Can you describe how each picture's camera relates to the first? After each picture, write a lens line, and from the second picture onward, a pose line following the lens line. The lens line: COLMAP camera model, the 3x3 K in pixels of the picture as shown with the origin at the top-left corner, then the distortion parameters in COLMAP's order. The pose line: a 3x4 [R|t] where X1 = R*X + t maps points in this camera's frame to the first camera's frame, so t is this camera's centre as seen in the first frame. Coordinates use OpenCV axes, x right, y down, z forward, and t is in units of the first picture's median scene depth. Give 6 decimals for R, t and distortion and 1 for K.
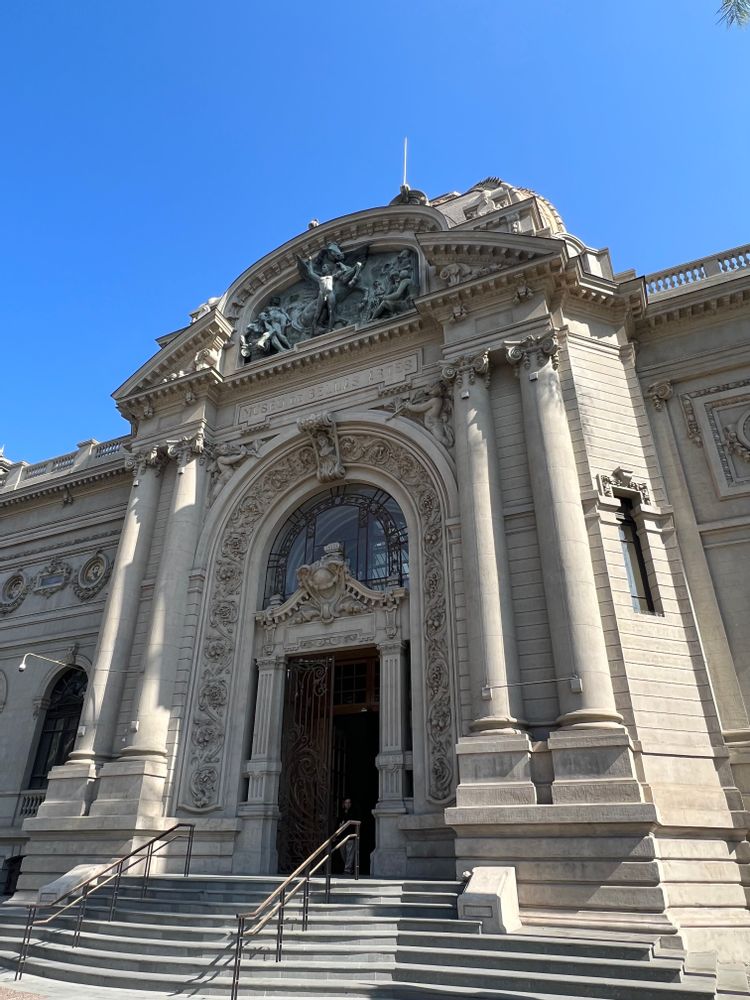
lens RADIAL K [[624.1, 0, 375.0], [0, 624.1, 500.0], [0, 0, 1]] dist [0.001022, 0.000525]
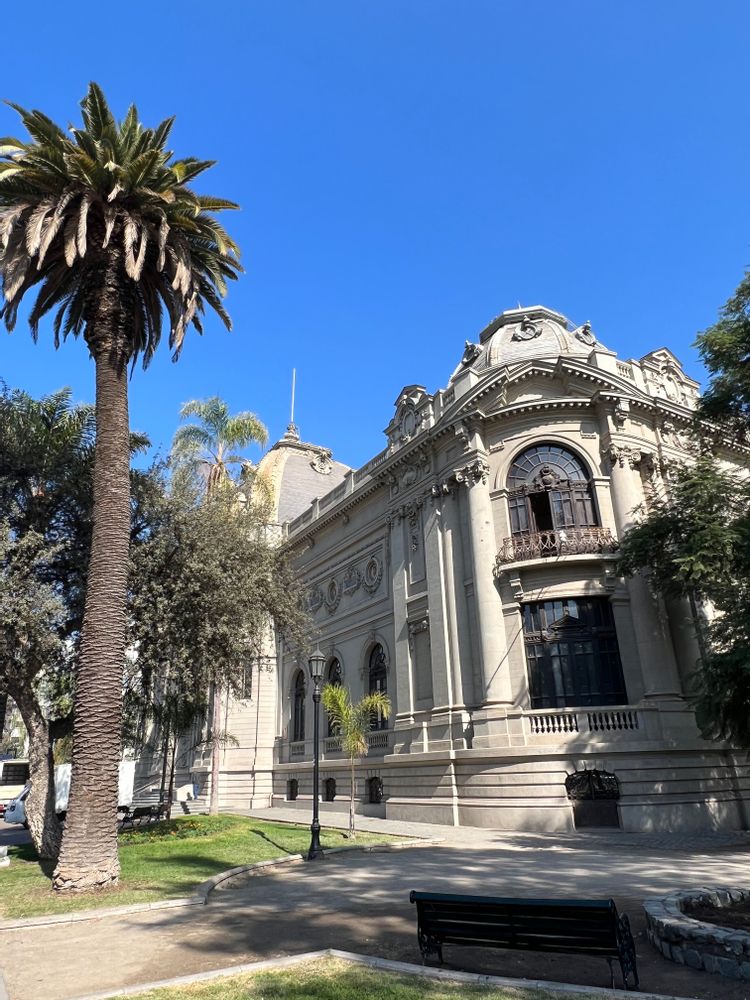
lens RADIAL K [[624.1, 0, 375.0], [0, 624.1, 500.0], [0, 0, 1]] dist [0.001022, 0.000525]
pose [[0.833449, -0.229846, -0.502526, 0.242391], [0.276406, 0.960854, 0.018948, -0.054094], [0.478500, -0.154693, 0.864354, -0.105800]]
